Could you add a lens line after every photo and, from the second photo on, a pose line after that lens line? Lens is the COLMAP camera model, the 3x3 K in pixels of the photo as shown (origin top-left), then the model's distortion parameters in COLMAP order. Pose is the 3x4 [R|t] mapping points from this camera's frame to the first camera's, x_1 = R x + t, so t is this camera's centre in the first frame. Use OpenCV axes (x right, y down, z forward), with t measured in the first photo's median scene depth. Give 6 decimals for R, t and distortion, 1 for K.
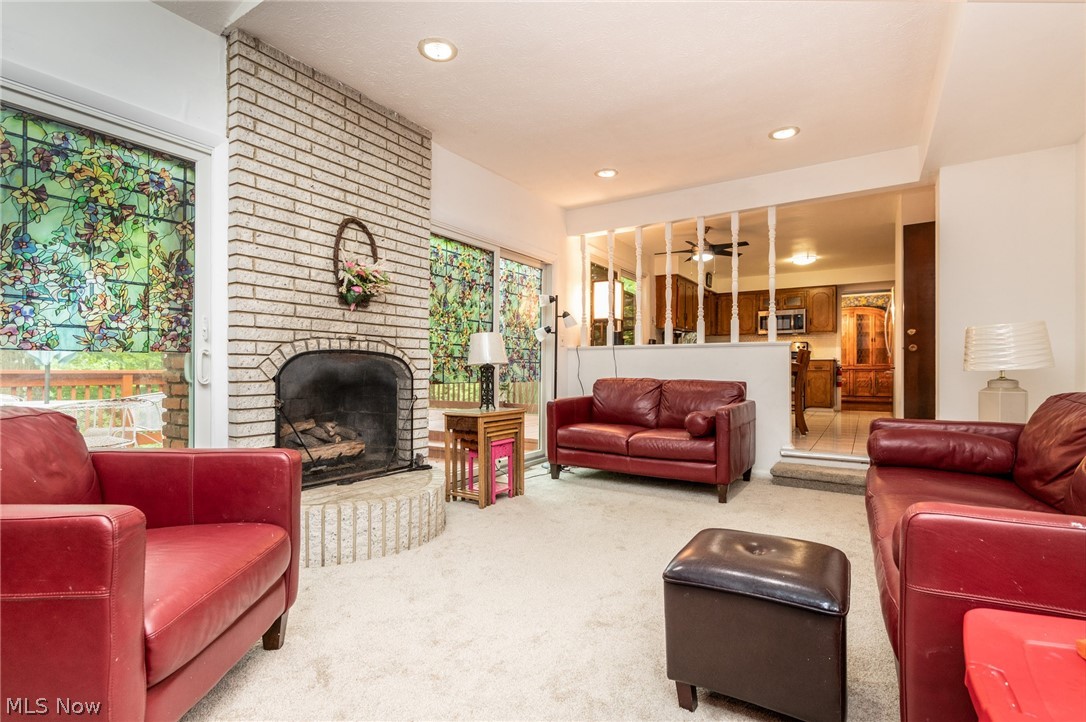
lens RADIAL K [[504.8, 0, 538.4], [0, 504.8, 363.2], [0, 0, 1]] dist [-0.026460, -0.001026]
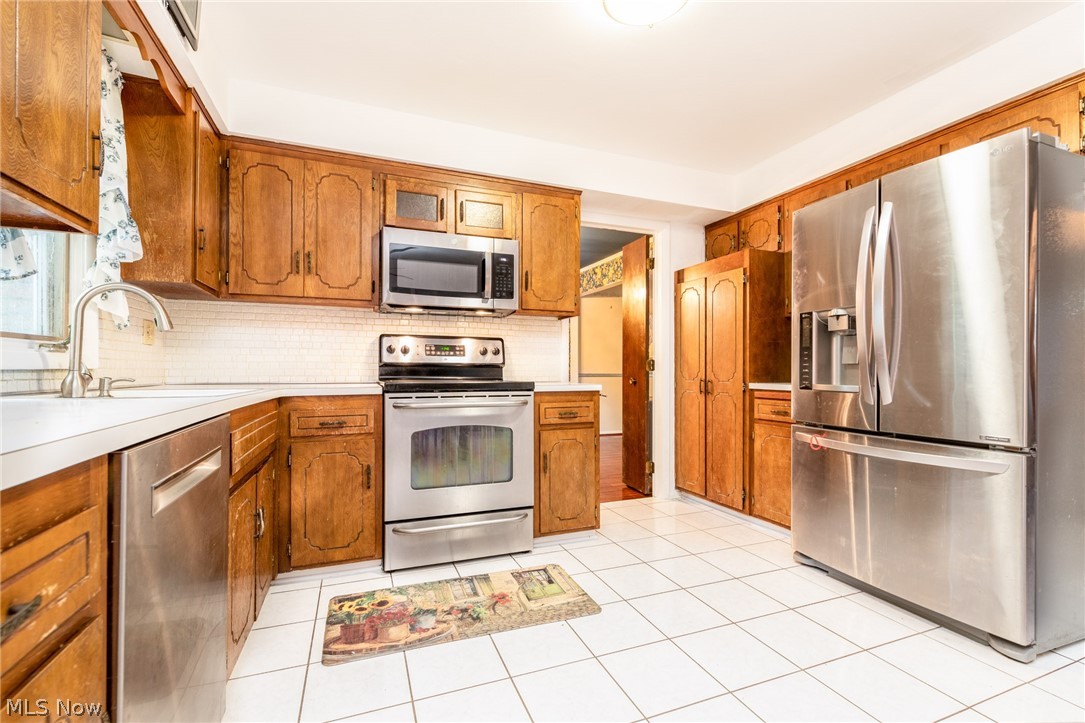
lens RADIAL K [[474.9, 0, 539.6], [0, 474.9, 366.3], [0, 0, 1]] dist [-0.001705, -0.001598]
pose [[0.603858, 0.008159, 0.797050, 0.270496], [-0.003926, 0.999966, -0.007262, -0.019355], [-0.797082, 0.001256, 0.603869, 0.755597]]
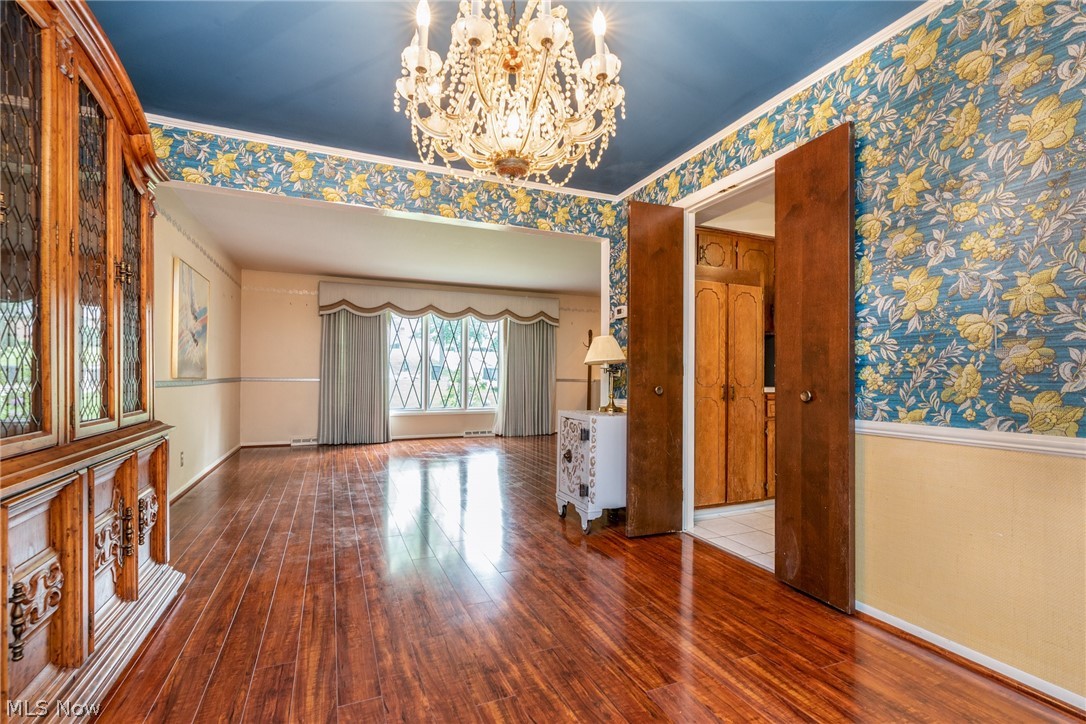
lens RADIAL K [[475.3, 0, 539.2], [0, 475.3, 370.1], [0, 0, 1]] dist [-0.001705, -0.001598]
pose [[-0.823298, -0.000034, 0.567610, 0.434181], [-0.012019, 0.999777, -0.017372, -0.017425], [-0.567482, -0.021124, -0.823115, 1.049607]]
